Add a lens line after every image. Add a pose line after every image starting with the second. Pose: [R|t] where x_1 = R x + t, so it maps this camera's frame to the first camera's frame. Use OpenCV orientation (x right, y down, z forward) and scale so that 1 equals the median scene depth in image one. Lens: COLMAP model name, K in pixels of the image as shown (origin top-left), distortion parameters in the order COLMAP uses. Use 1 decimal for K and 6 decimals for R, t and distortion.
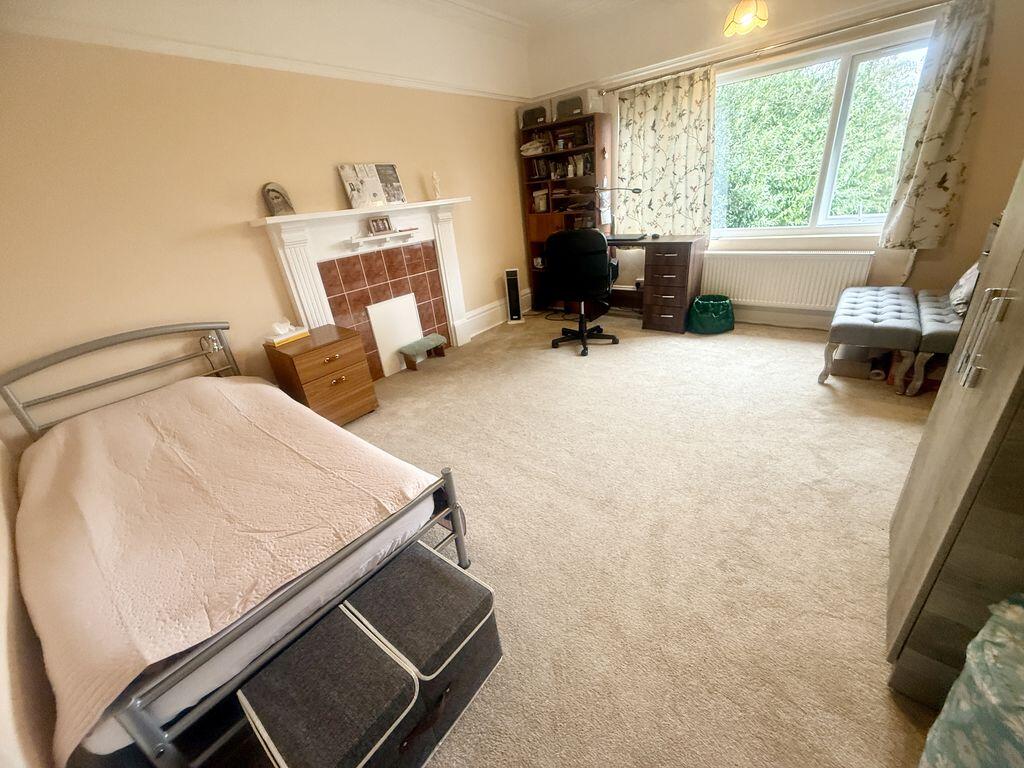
lens RADIAL K [[409.6, 0, 513.5], [0, 409.6, 385.8], [0, 0, 1]] dist [0.013237, 0.000254]
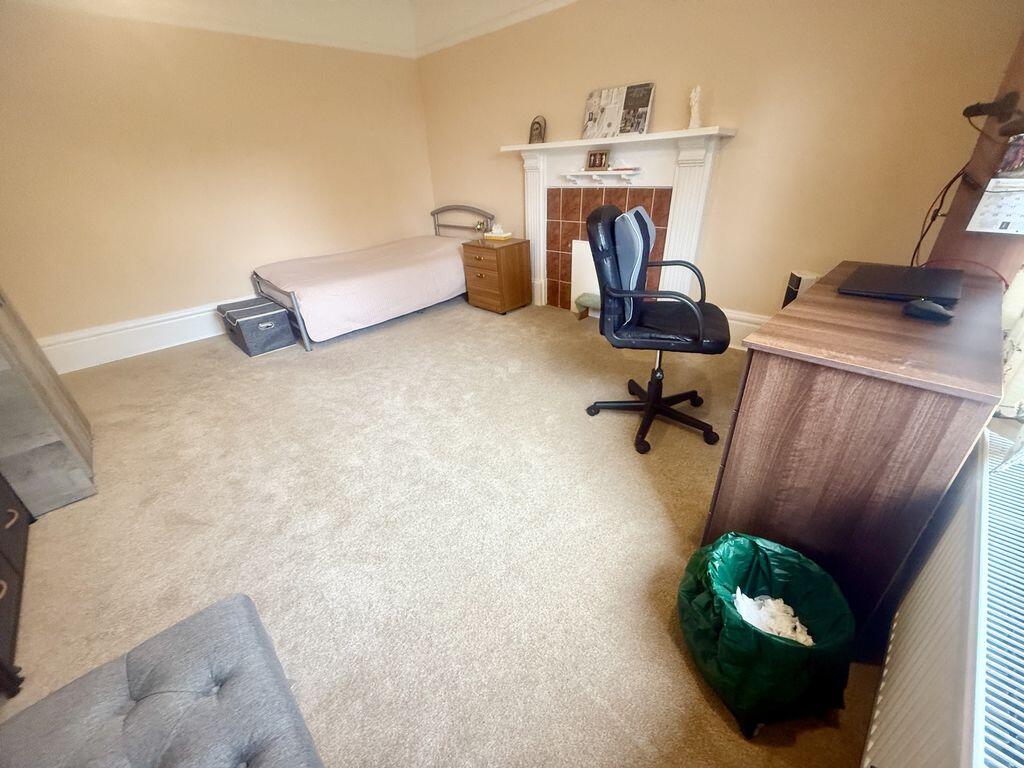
lens RADIAL K [[409.6, 0, 513.9], [0, 409.6, 381.8], [0, 0, 1]] dist [0.013237, 0.000254]
pose [[-0.102124, 0.559077, -0.822802, 0.754928], [-0.370954, 0.746063, 0.552976, -0.463625], [0.923019, 0.361694, 0.131201, 0.886848]]
